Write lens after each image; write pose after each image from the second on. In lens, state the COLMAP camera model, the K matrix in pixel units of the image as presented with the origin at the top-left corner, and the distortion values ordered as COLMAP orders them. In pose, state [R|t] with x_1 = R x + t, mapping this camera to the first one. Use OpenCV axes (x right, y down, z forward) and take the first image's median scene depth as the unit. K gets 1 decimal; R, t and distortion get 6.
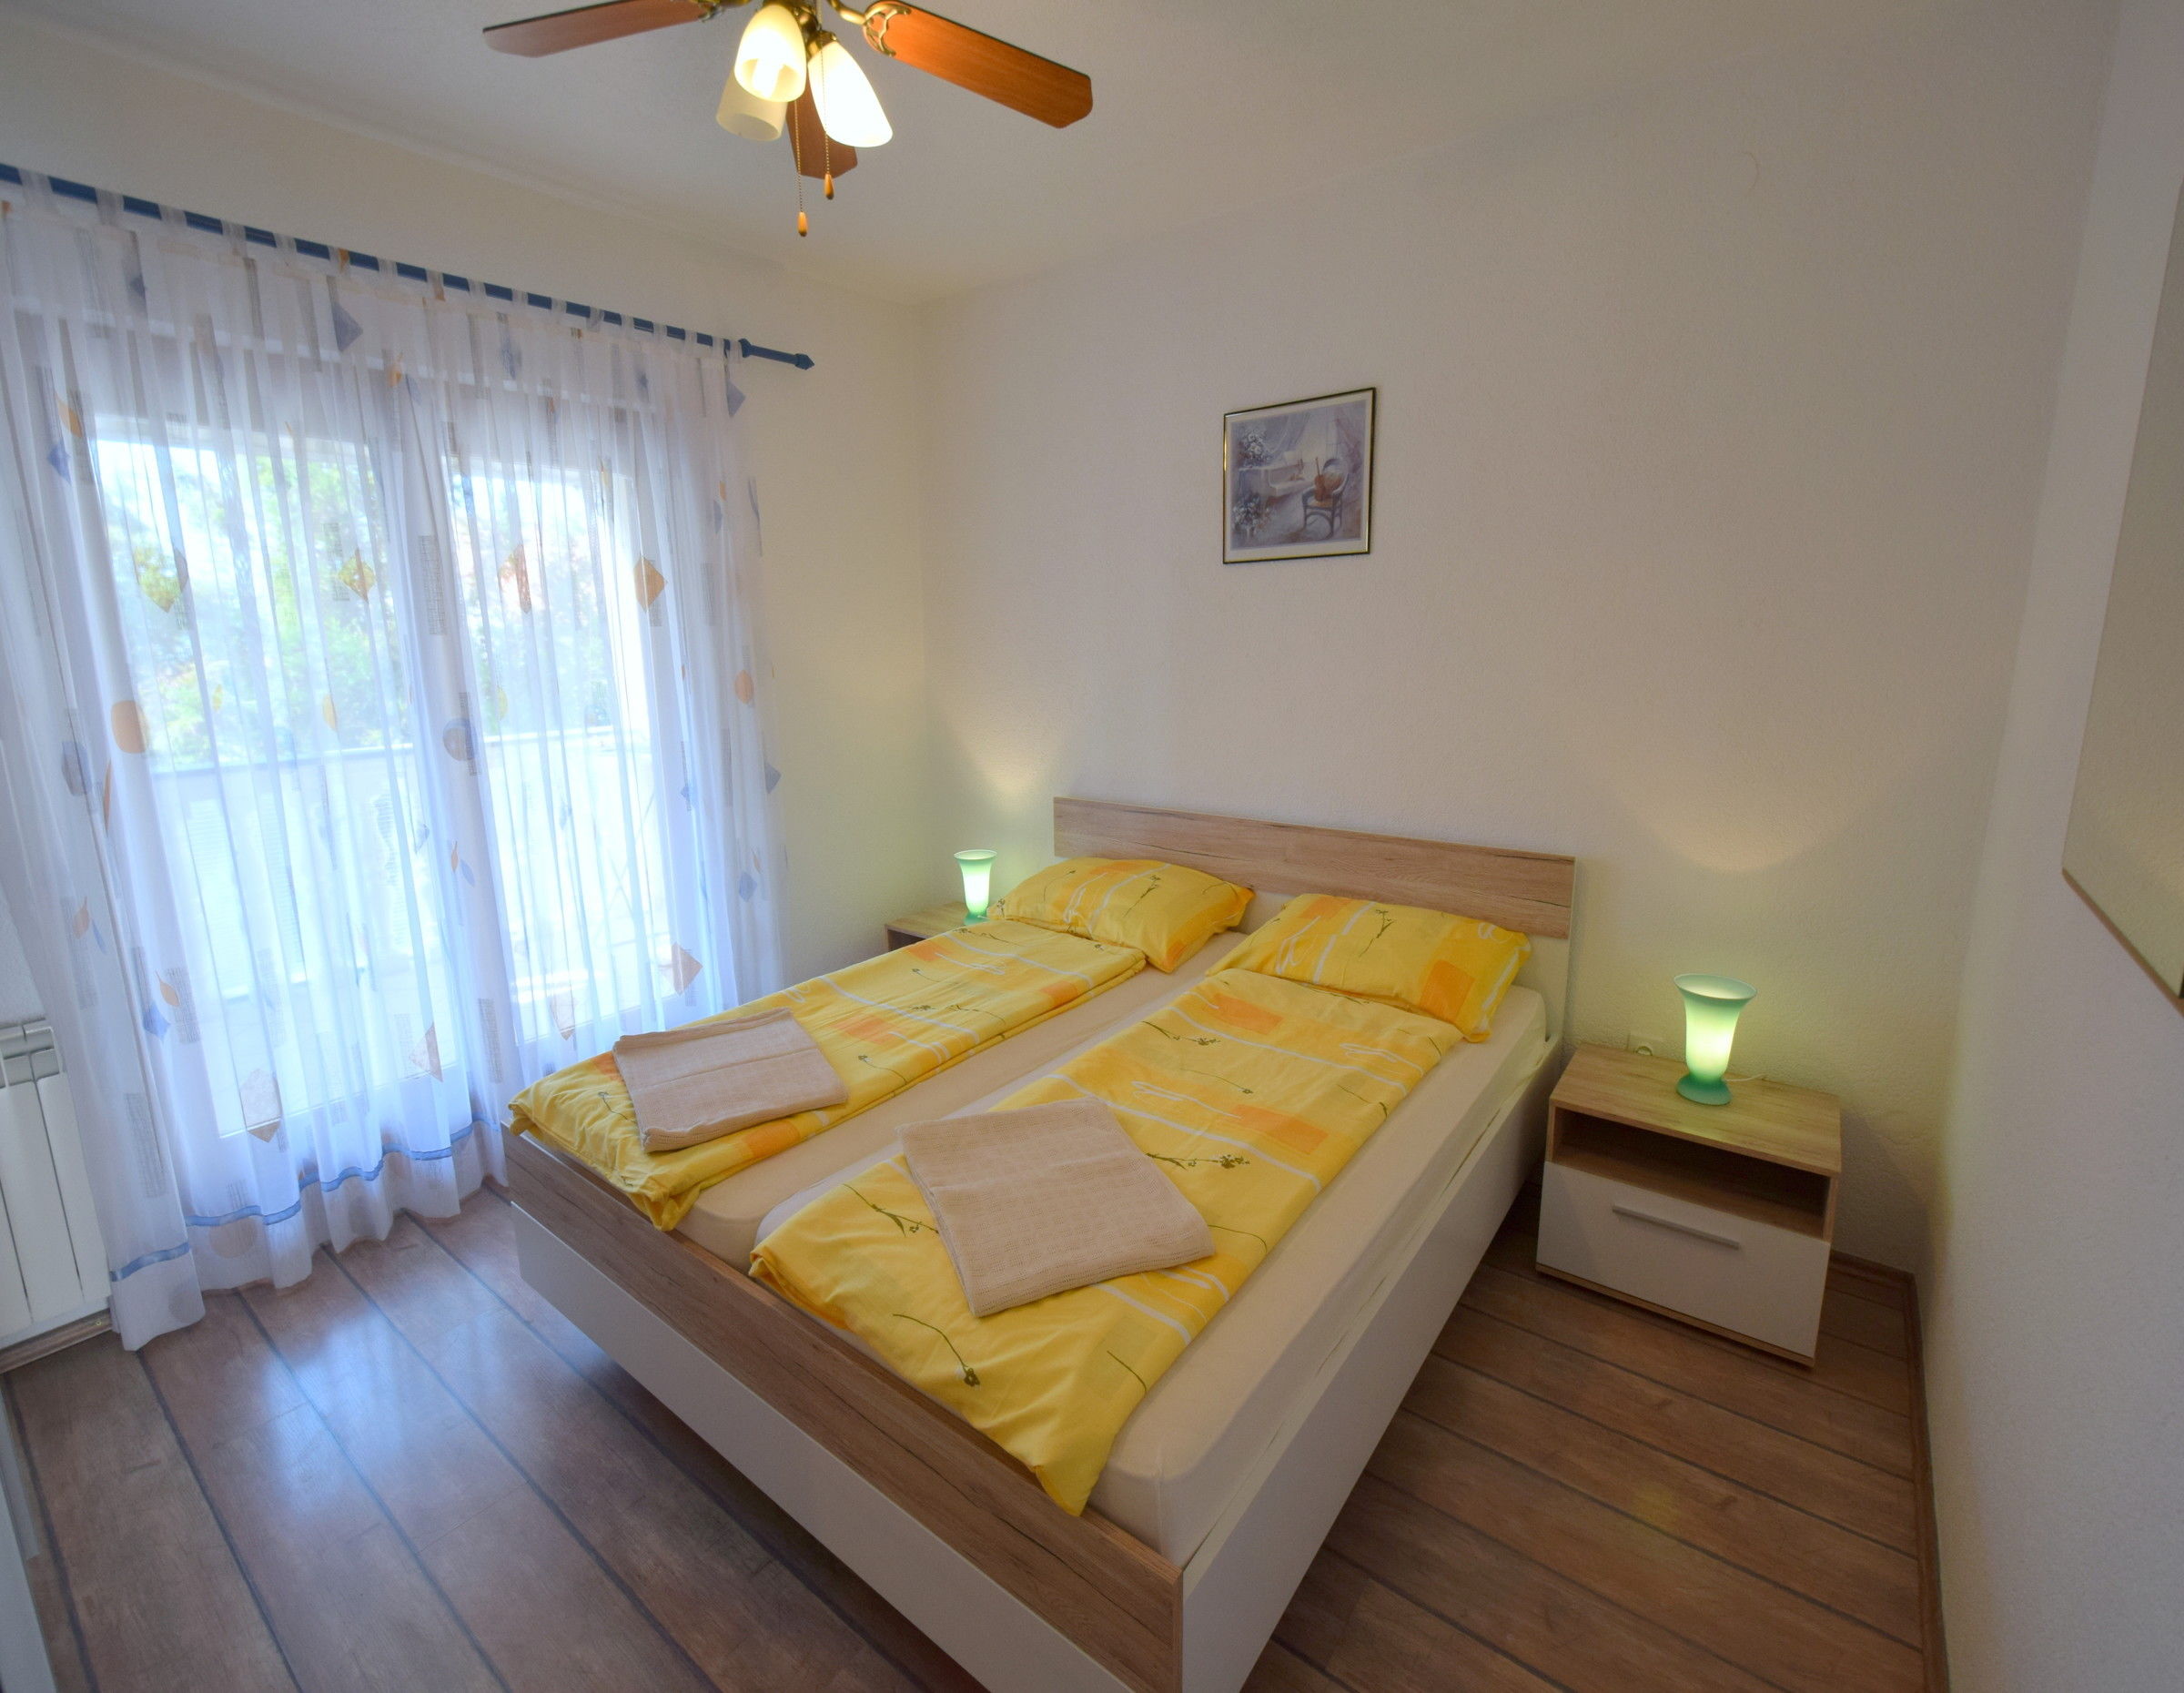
lens RADIAL K [[960.2, 0, 1092.0], [0, 960.2, 846.5], [0, 0, 1]] dist [0.000391, -0.003505]
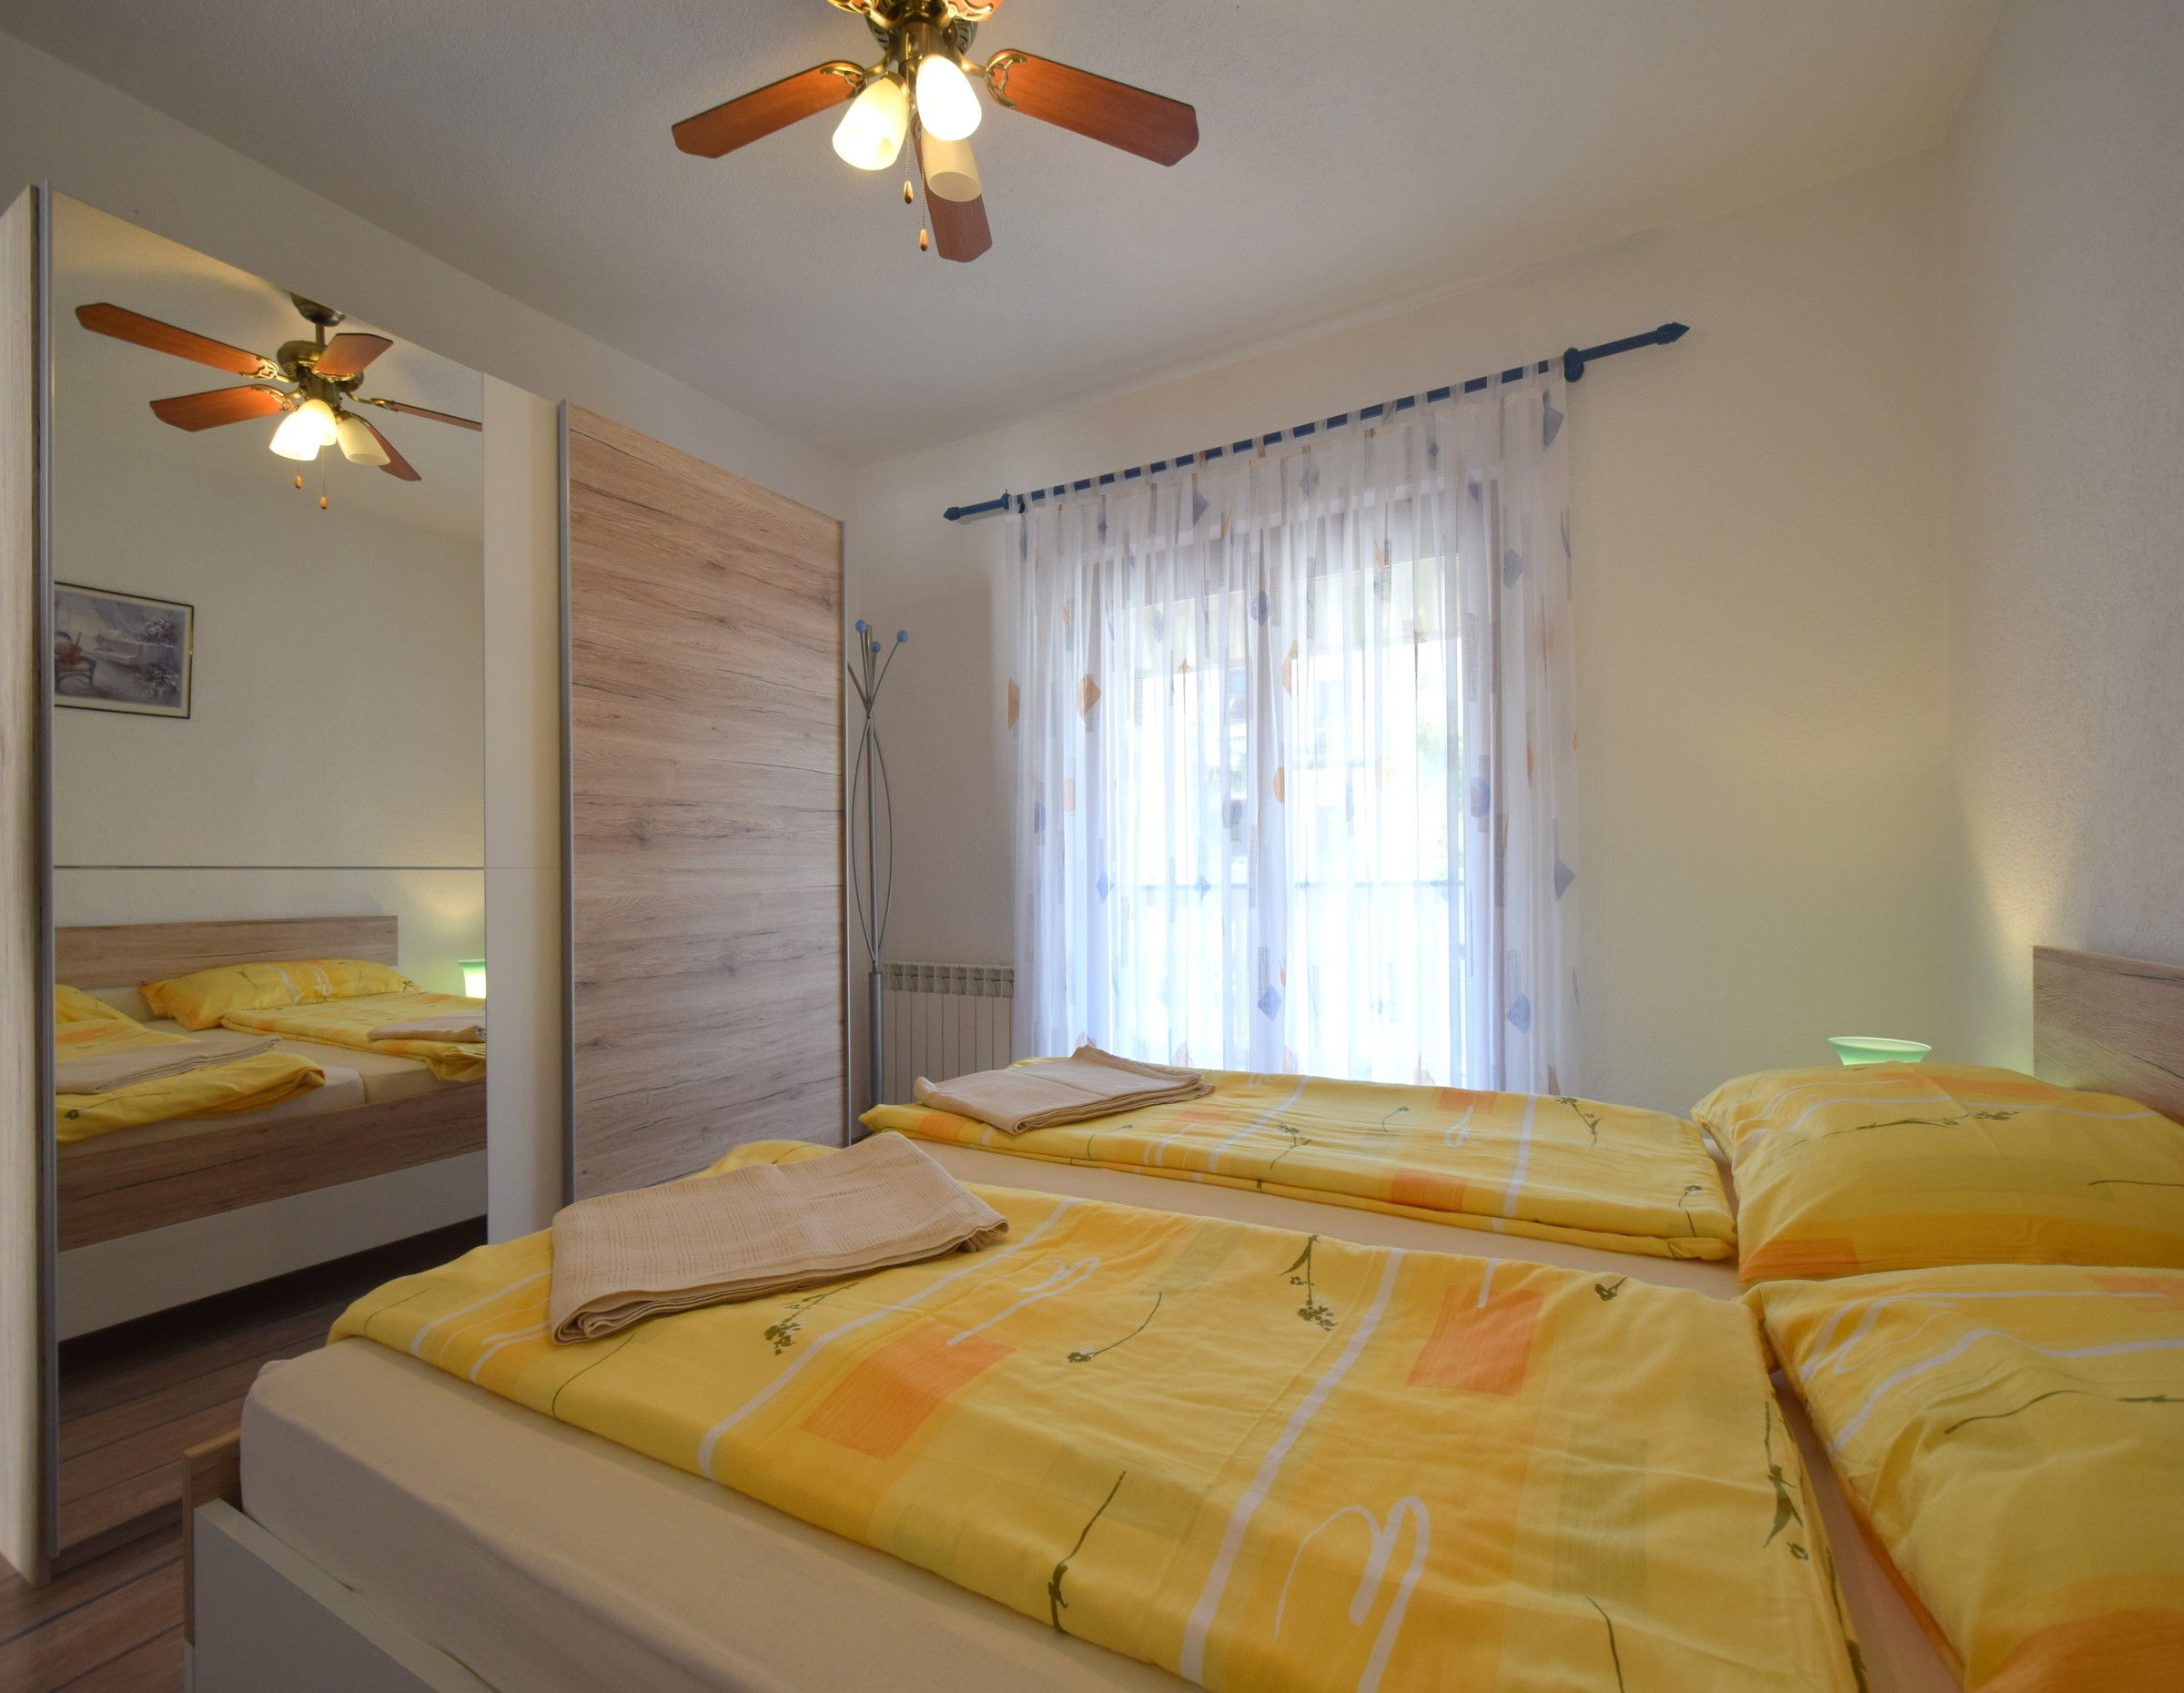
lens RADIAL K [[946.8, 0, 1104.5], [0, 946.8, 873.3], [0, 0, 1]] dist [0.009421, -0.006382]
pose [[0.143074, 0.000629, -0.989712, 0.461213], [-0.211206, 0.976984, -0.029911, 0.031262], [0.966913, 0.213313, 0.139914, 0.681766]]
